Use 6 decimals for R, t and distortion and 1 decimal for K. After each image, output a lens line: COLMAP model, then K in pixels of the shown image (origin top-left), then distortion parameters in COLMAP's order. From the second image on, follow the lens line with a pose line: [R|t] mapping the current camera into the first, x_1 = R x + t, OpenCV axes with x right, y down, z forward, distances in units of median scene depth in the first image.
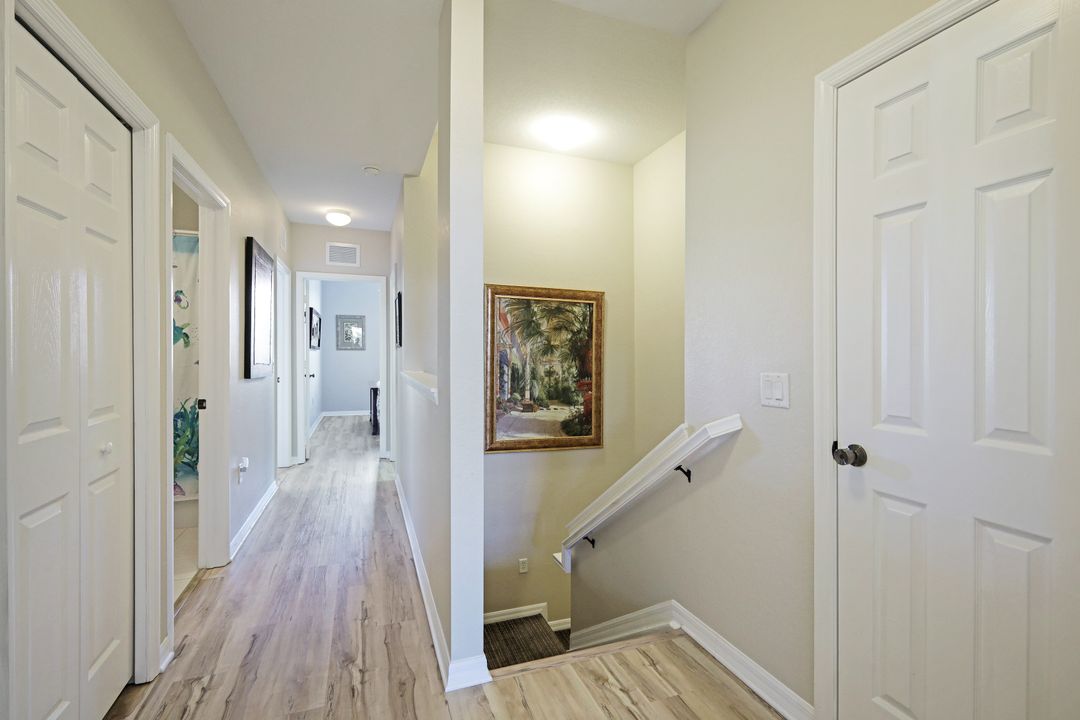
lens RADIAL K [[483.6, 0, 536.5], [0, 483.6, 362.0], [0, 0, 1]] dist [0.002874, -0.001200]
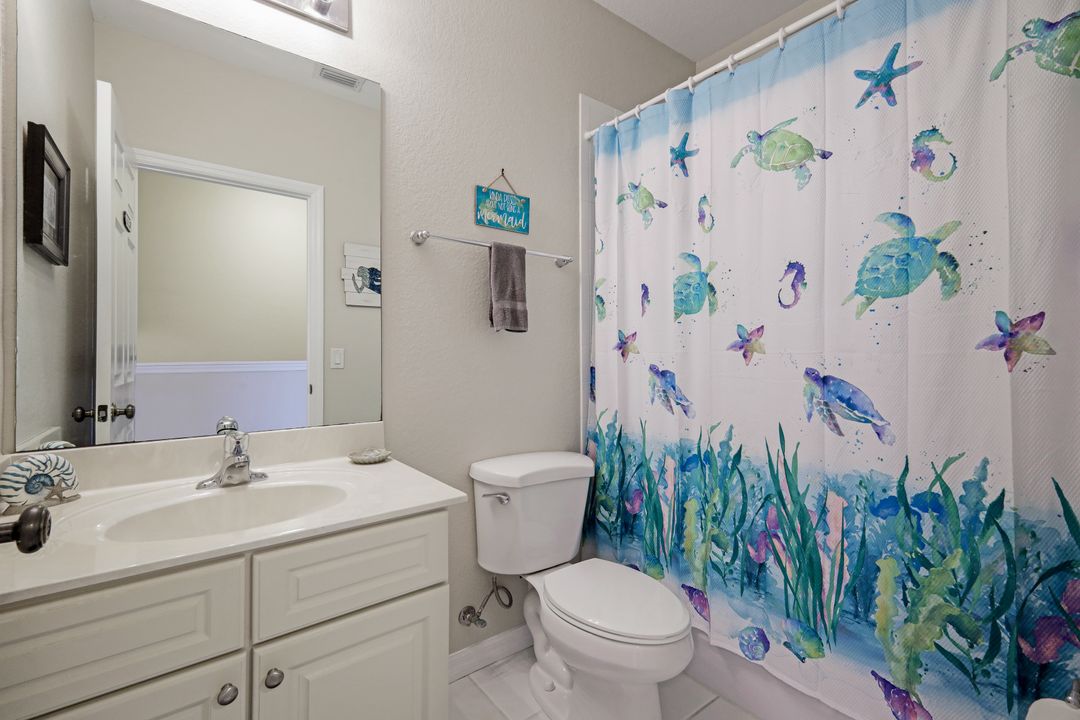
lens RADIAL K [[483.6, 0, 541.4], [0, 483.6, 356.2], [0, 0, 1]] dist [0.002874, -0.001200]
pose [[0.300290, -0.004205, -0.953839, -0.496390], [-0.003565, 0.999978, -0.005531, 0.012207], [0.953841, 0.005061, 0.300268, 0.642230]]
